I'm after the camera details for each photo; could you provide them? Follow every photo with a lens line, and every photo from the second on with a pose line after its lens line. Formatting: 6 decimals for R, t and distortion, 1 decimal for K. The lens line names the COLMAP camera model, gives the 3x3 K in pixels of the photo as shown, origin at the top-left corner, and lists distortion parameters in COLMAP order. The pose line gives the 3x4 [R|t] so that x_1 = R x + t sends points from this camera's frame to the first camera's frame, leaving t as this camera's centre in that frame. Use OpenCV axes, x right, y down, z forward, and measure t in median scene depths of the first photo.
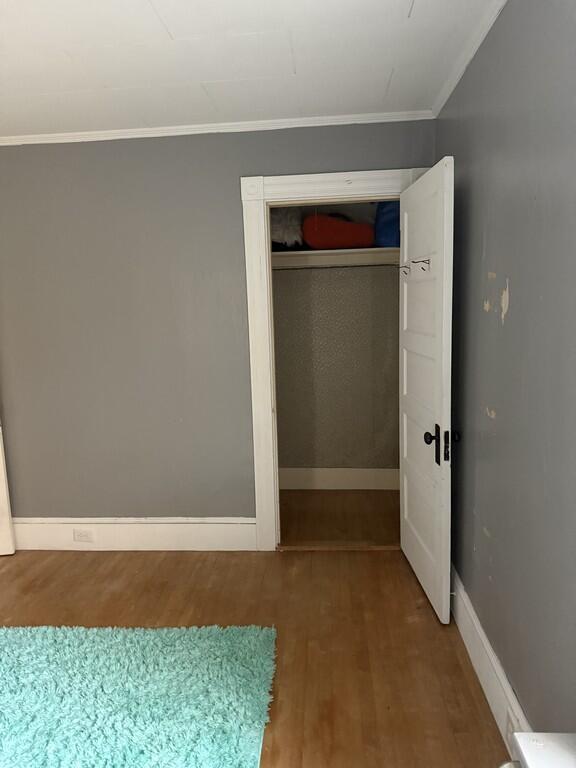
lens RADIAL K [[549.6, 0, 289.6], [0, 549.6, 381.8], [0, 0, 1]] dist [0.034443, -0.030124]
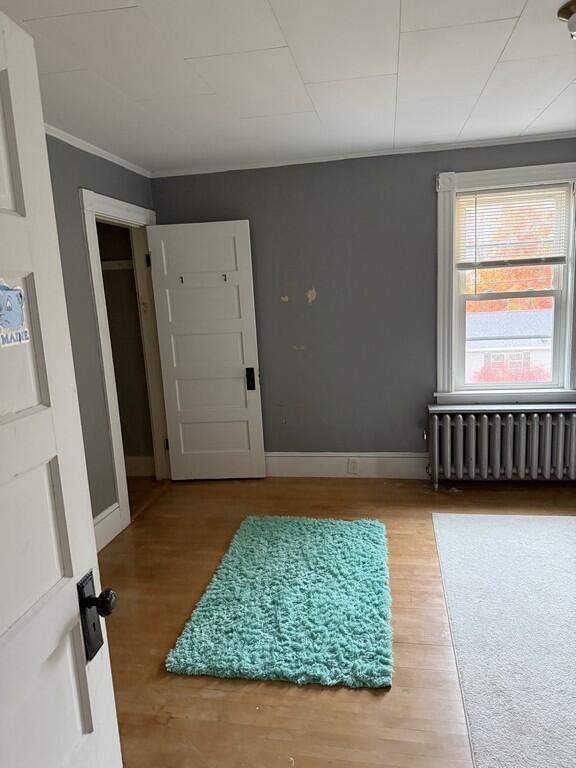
lens RADIAL K [[549.6, 0, 288.9], [0, 549.6, 381.8], [0, 0, 1]] dist [0.034443, -0.030124]
pose [[0.082167, -0.138756, 0.986912, -1.198929], [0.191040, 0.974090, 0.121048, -0.054045], [-0.978137, 0.178594, 0.106546, 0.562910]]
